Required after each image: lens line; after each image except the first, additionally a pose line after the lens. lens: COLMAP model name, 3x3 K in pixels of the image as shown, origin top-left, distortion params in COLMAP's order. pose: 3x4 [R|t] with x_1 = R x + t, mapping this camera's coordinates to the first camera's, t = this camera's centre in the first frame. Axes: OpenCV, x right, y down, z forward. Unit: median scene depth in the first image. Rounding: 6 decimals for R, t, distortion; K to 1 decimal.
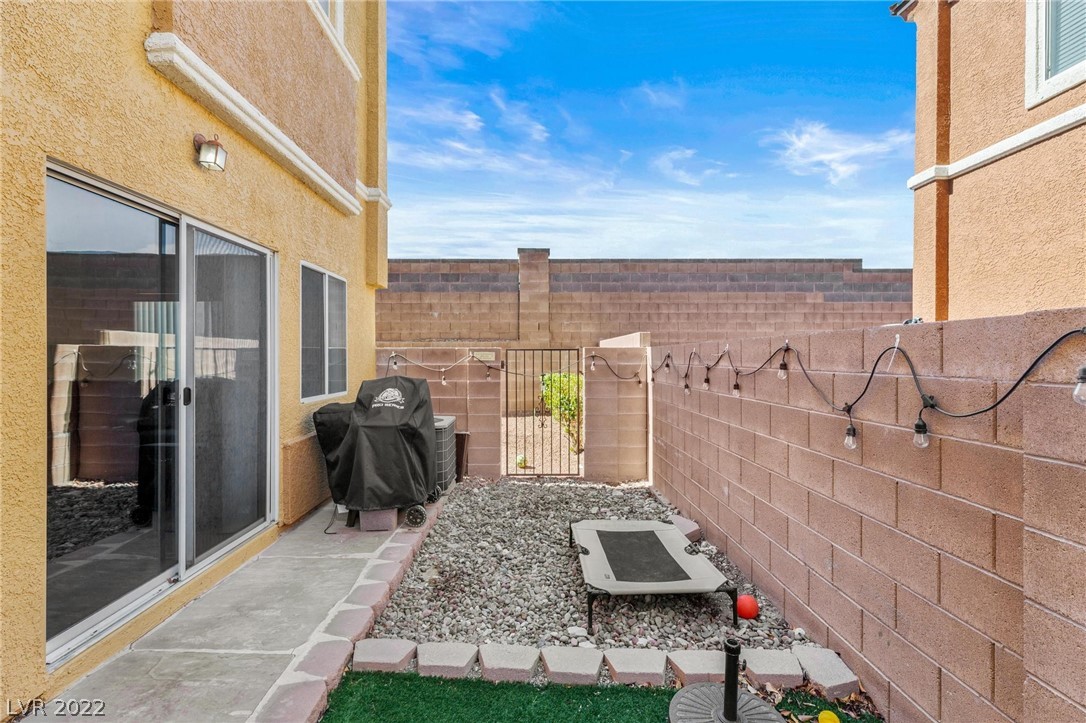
lens RADIAL K [[492.4, 0, 541.5], [0, 492.4, 355.1], [0, 0, 1]] dist [0.002926, 0.000199]
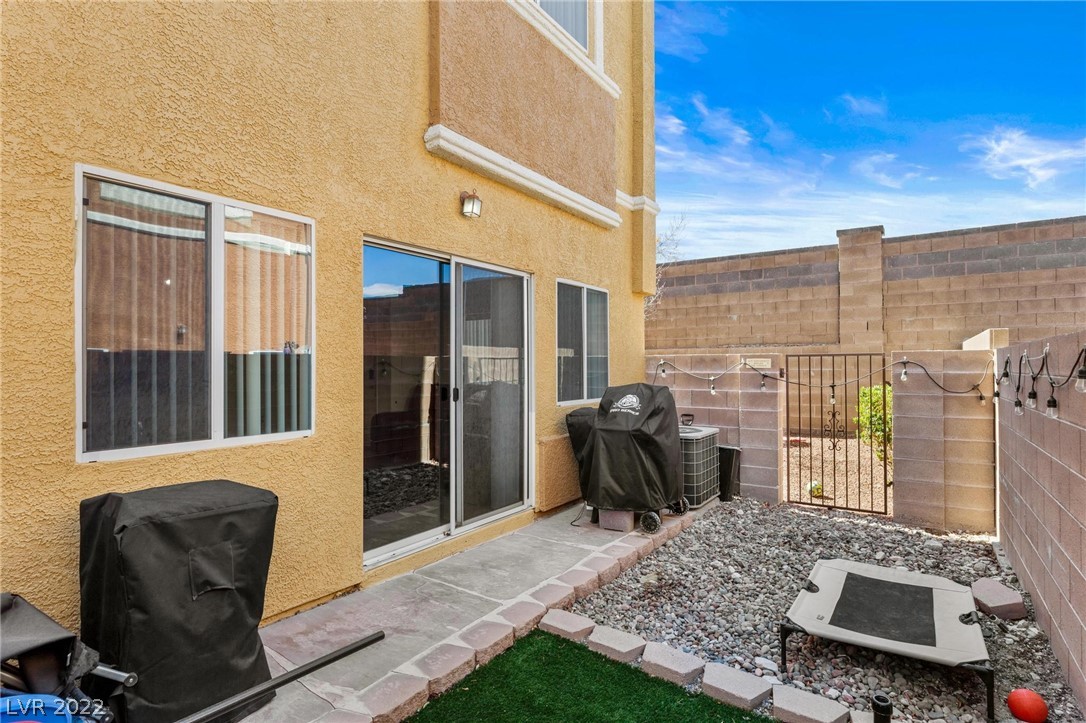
lens RADIAL K [[555.9, 0, 556.9], [0, 555.9, 358.1], [0, 0, 1]] dist [-0.004295, -0.000046]
pose [[0.829360, -0.011068, -0.558605, 0.229840], [0.005445, 0.999916, -0.011728, 0.004276], [0.558688, 0.006685, 0.829351, -0.048200]]
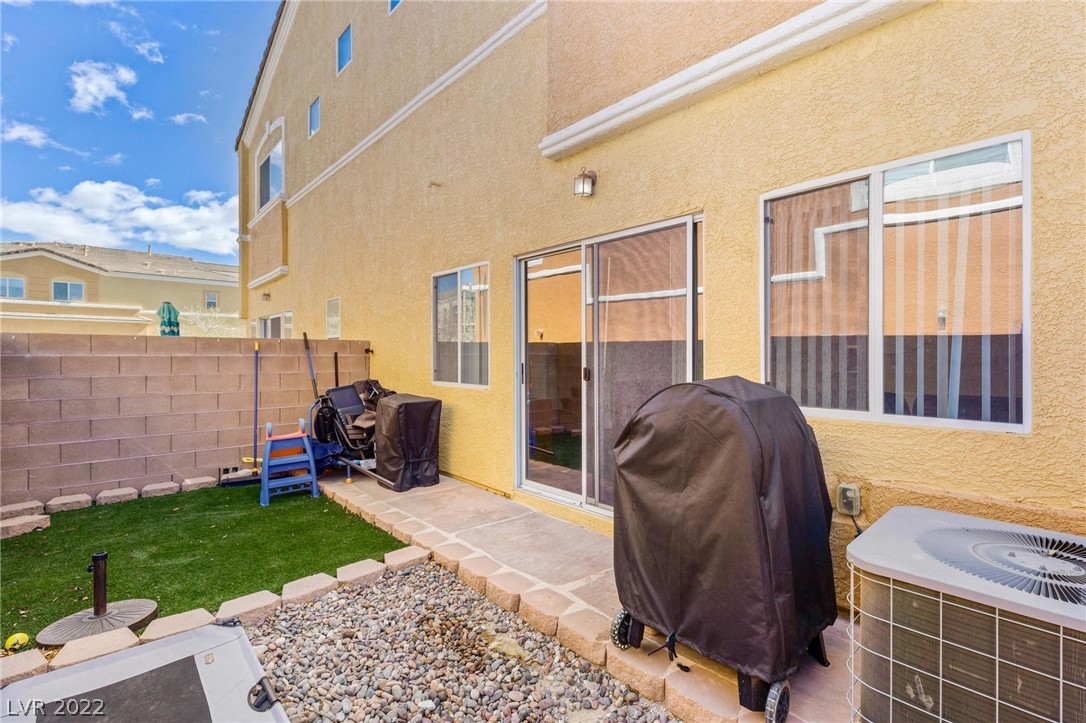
lens RADIAL K [[492.4, 0, 541.5], [0, 492.4, 355.1], [0, 0, 1]] dist [0.002926, 0.000199]
pose [[-0.751511, -0.000936, -0.659719, 0.183664], [0.002032, 0.999991, -0.003733, 0.025883], [0.659717, -0.004146, -0.751503, 1.376023]]
